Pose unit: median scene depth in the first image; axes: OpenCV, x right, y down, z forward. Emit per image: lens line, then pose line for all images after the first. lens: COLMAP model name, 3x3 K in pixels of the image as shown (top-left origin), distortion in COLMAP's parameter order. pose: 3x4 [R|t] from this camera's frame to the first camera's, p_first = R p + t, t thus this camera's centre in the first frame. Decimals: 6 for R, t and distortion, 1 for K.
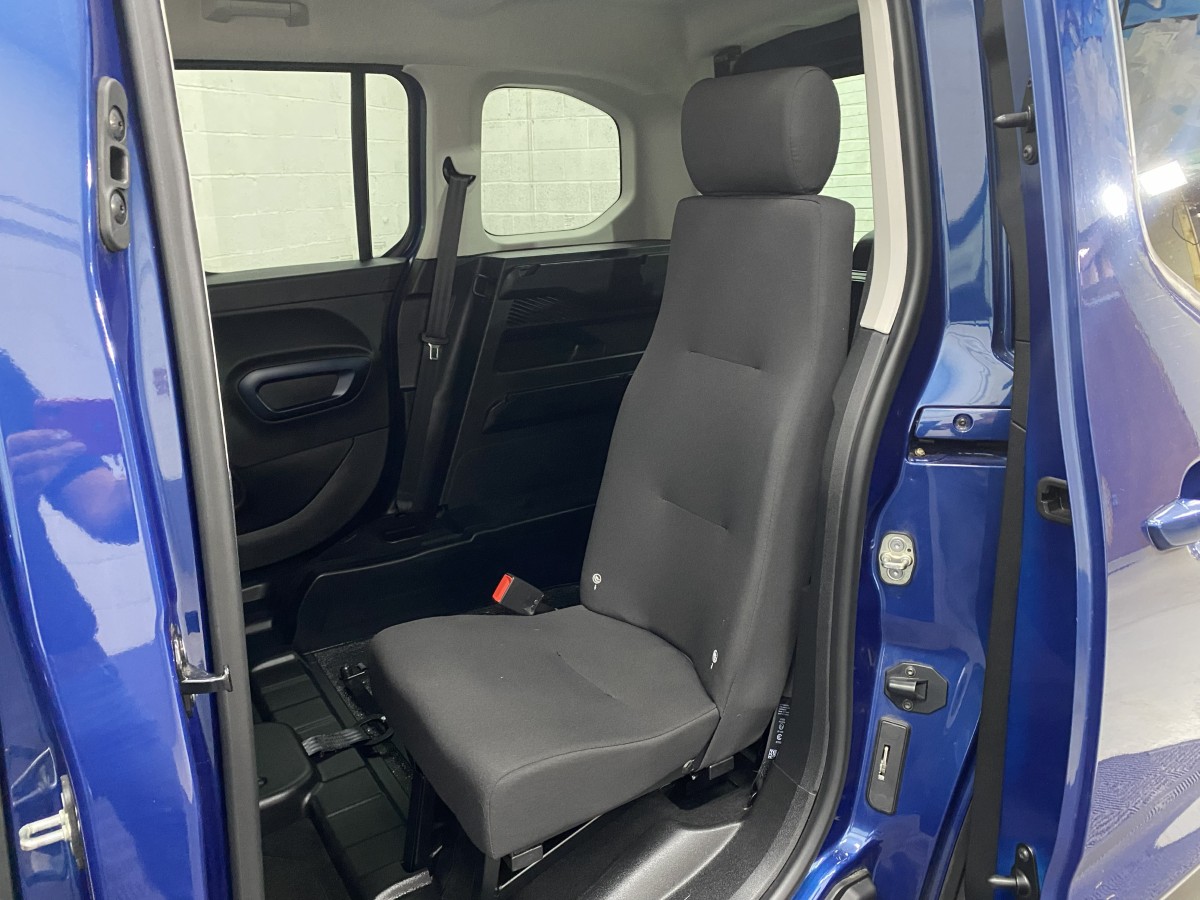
lens RADIAL K [[914.9, 0, 596.3], [0, 914.9, 466.5], [0, 0, 1]] dist [0.016870, -0.000215]
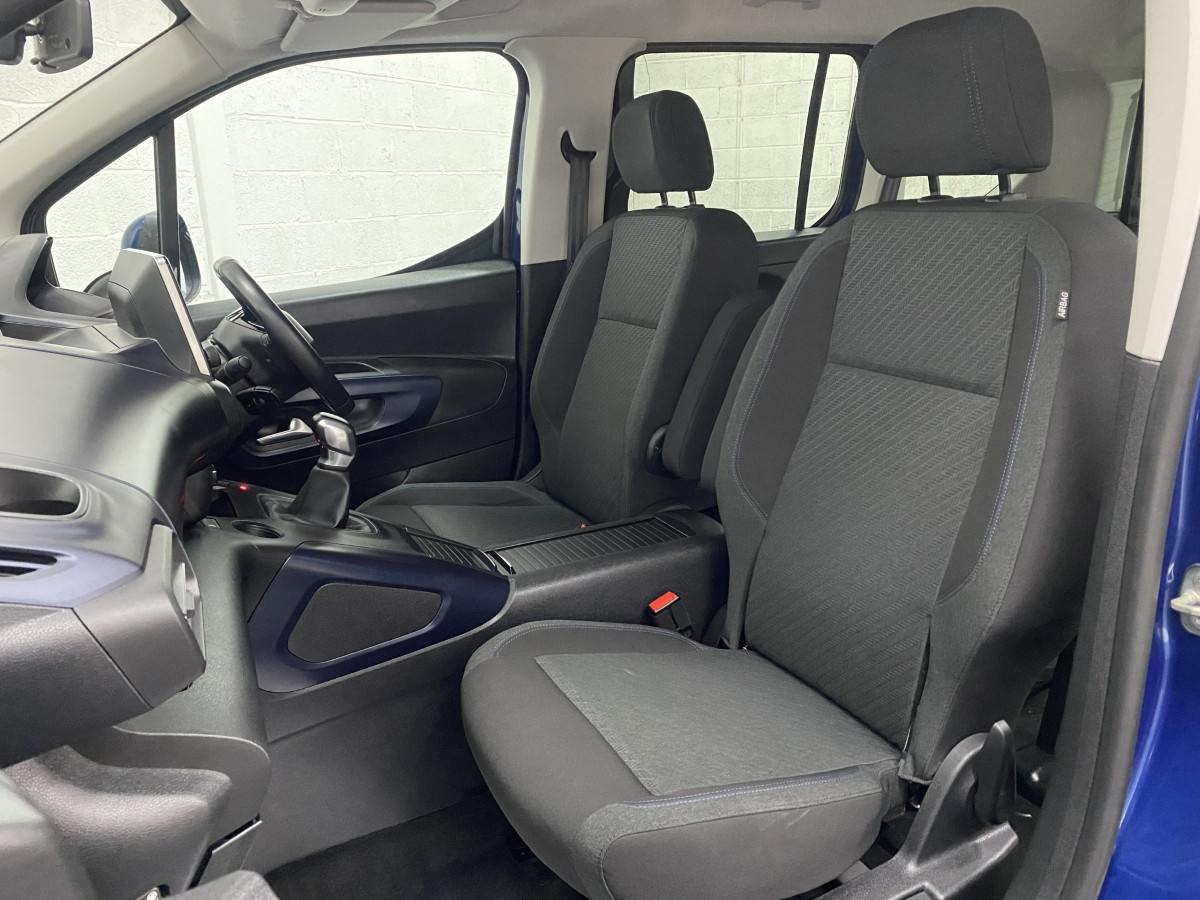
lens RADIAL K [[937.2, 0, 598.6], [0, 937.2, 451.1], [0, 0, 1]] dist [0.011795, -0.006738]
pose [[0.996463, 0.015886, -0.082523, -0.423291], [-0.018452, 0.999367, -0.030427, 0.076042], [0.081987, 0.031842, 0.996125, -0.107363]]
